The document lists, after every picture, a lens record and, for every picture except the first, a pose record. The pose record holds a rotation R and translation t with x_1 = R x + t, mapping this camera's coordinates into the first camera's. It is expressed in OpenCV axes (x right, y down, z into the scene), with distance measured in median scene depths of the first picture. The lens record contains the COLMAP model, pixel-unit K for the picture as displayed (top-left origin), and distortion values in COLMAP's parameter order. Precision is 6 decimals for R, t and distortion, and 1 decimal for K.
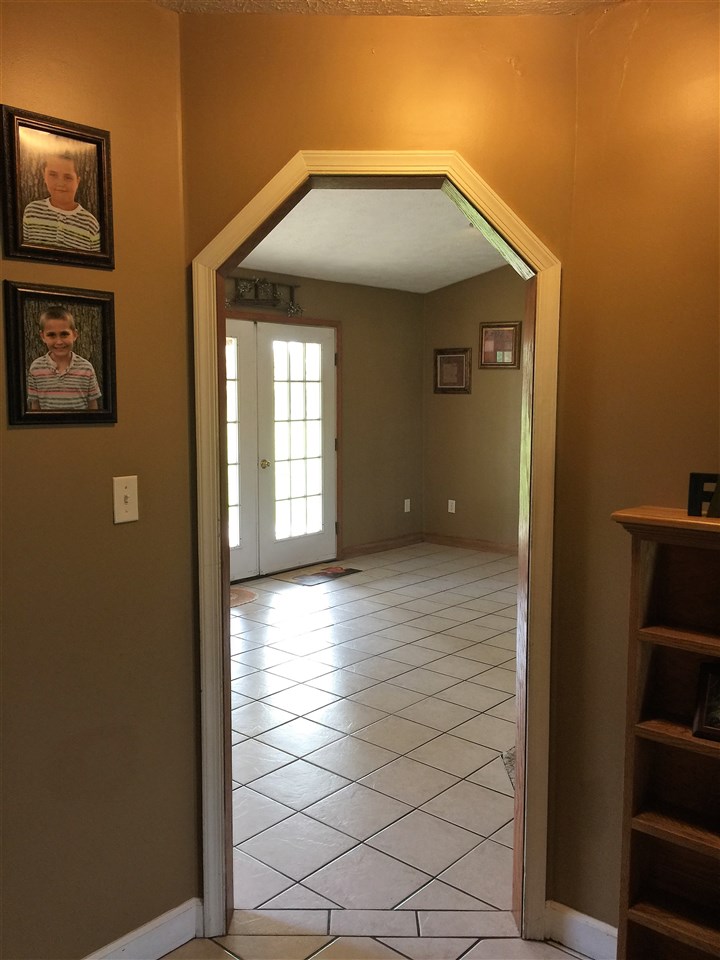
lens RADIAL K [[836.5, 0, 363.2], [0, 836.5, 472.0], [0, 0, 1]] dist [0.086394, -0.108721]
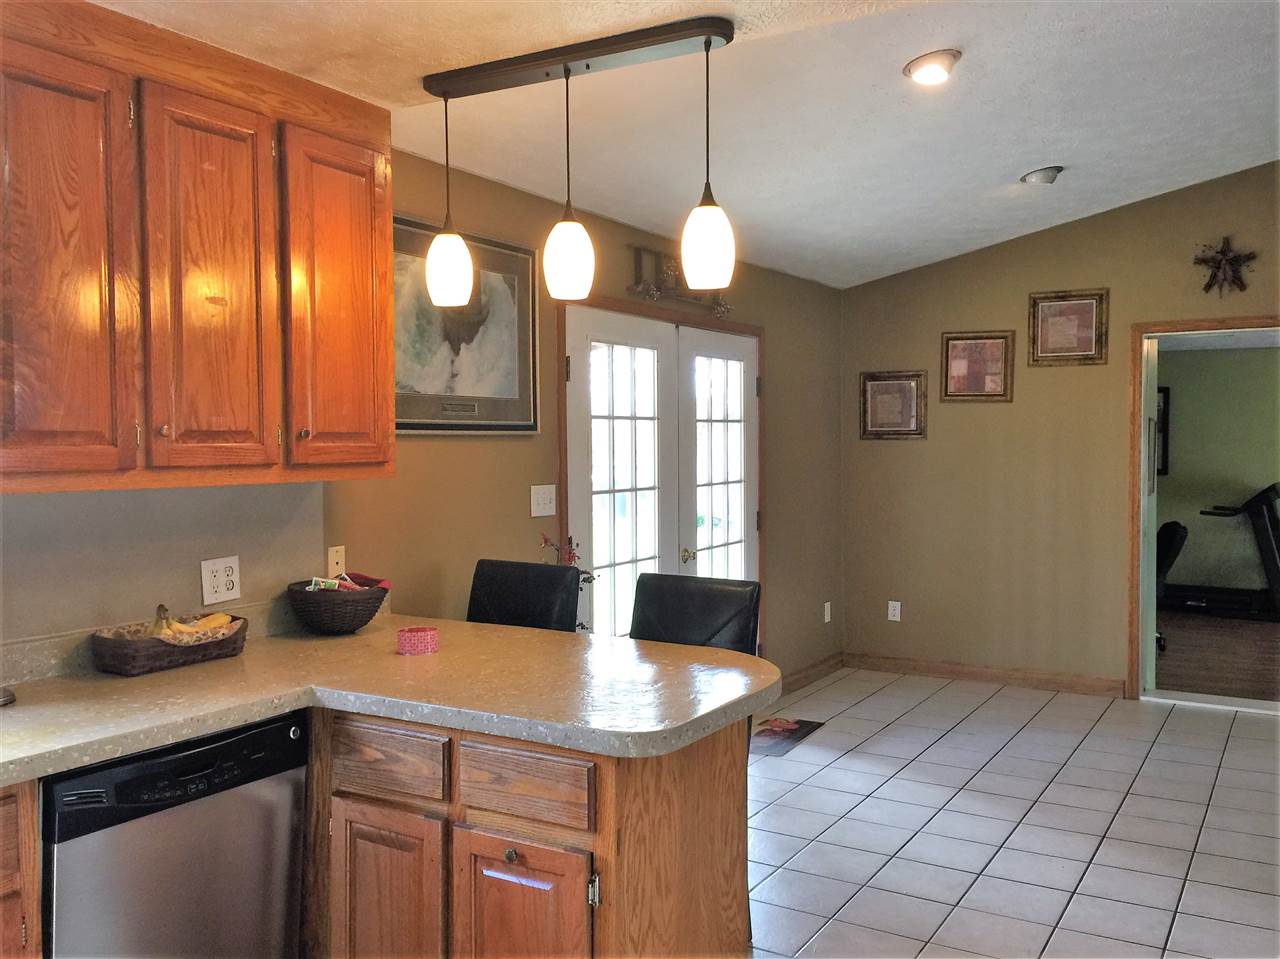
lens RADIAL K [[1115.3, 0, 636.0], [0, 1115.3, 469.6], [0, 0, 1]] dist [0.086394, -0.108721]
pose [[0.984865, -0.010930, 0.172976, -0.302157], [0.022670, 0.997559, -0.066045, -0.019772], [-0.171832, 0.068967, 0.982709, 0.208635]]
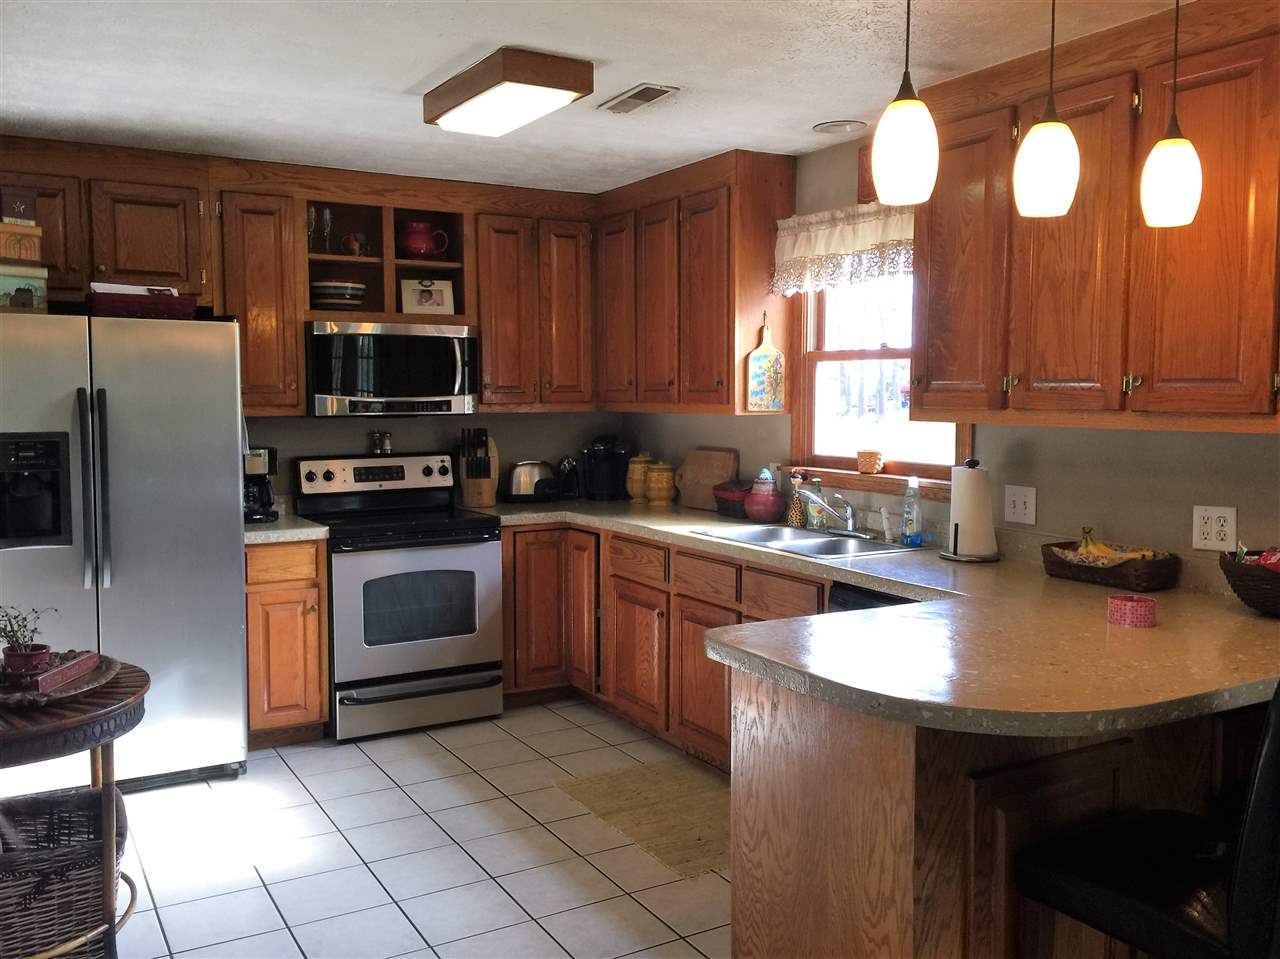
lens RADIAL K [[1115.3, 0, 640.3], [0, 1115.3, 471.8], [0, 0, 1]] dist [0.086394, -0.108721]
pose [[-0.335602, 0.067598, -0.939575, 0.134463], [-0.088407, 0.990759, 0.102858, -0.059889], [0.937846, 0.117585, -0.326524, 0.640014]]
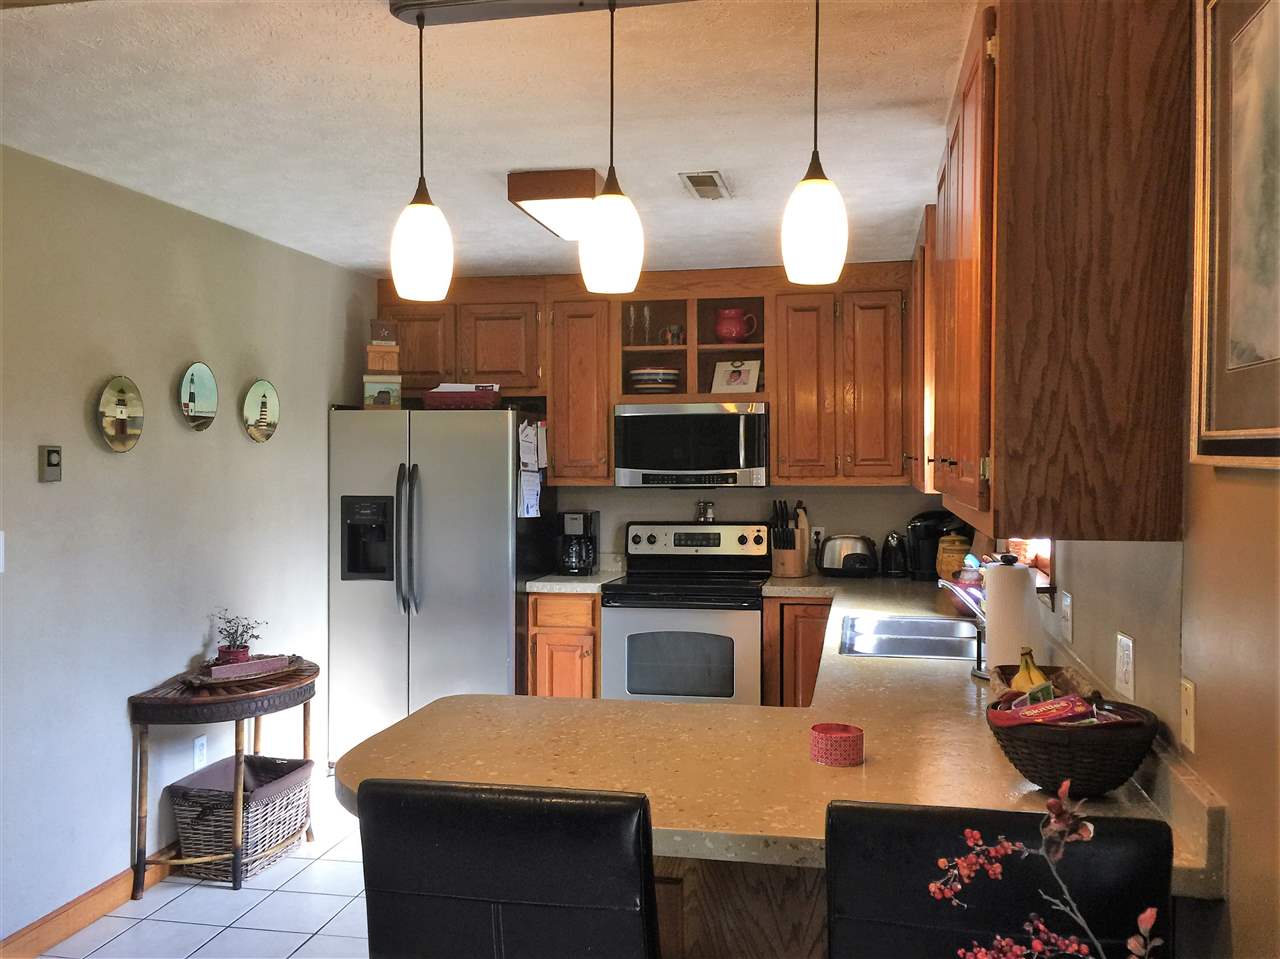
lens RADIAL K [[1115.3, 0, 647.4], [0, 1115.3, 475.5], [0, 0, 1]] dist [0.086394, -0.108721]
pose [[-0.869576, 0.008758, -0.493721, -0.095433], [-0.045631, 0.994140, 0.098002, -0.093820], [0.491686, 0.107749, -0.864080, 0.937103]]
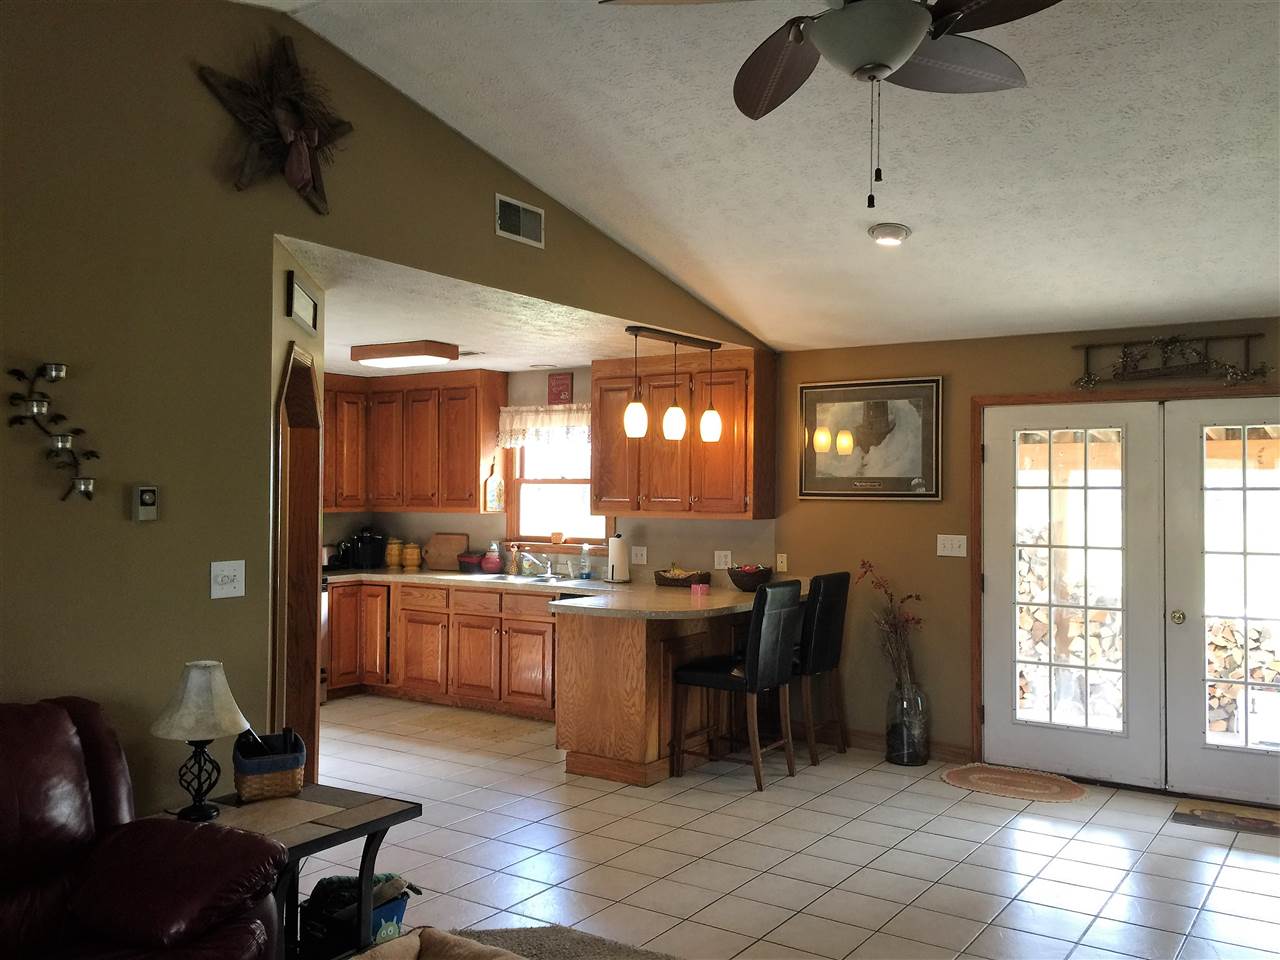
lens RADIAL K [[1115.3, 0, 632.2], [0, 1115.3, 474.6], [0, 0, 1]] dist [0.086394, -0.108721]
pose [[0.102738, -0.018045, -0.994545, 0.726338], [-0.100156, 0.994567, -0.028392, -0.053133], [0.989653, 0.102526, 0.100373, 0.499517]]
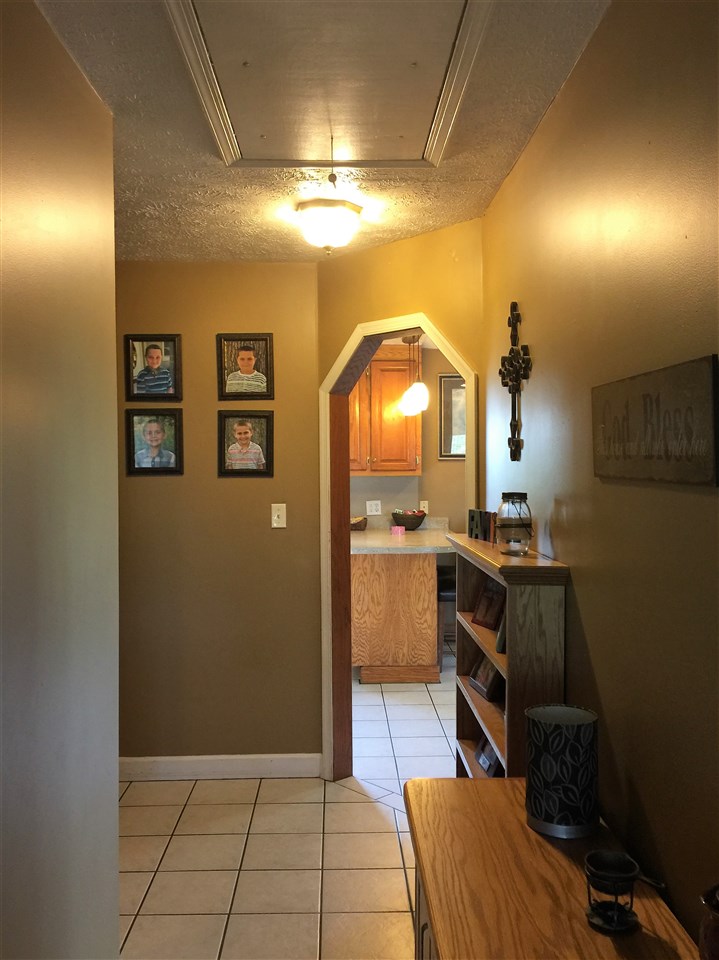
lens RADIAL K [[836.5, 0, 351.5], [0, 836.5, 487.8], [0, 0, 1]] dist [0.086394, -0.108721]
pose [[0.687598, 0.016779, -0.725898, 0.382598], [-0.065265, 0.997114, -0.038774, 0.010027], [0.723153, 0.074037, 0.686709, -0.063098]]
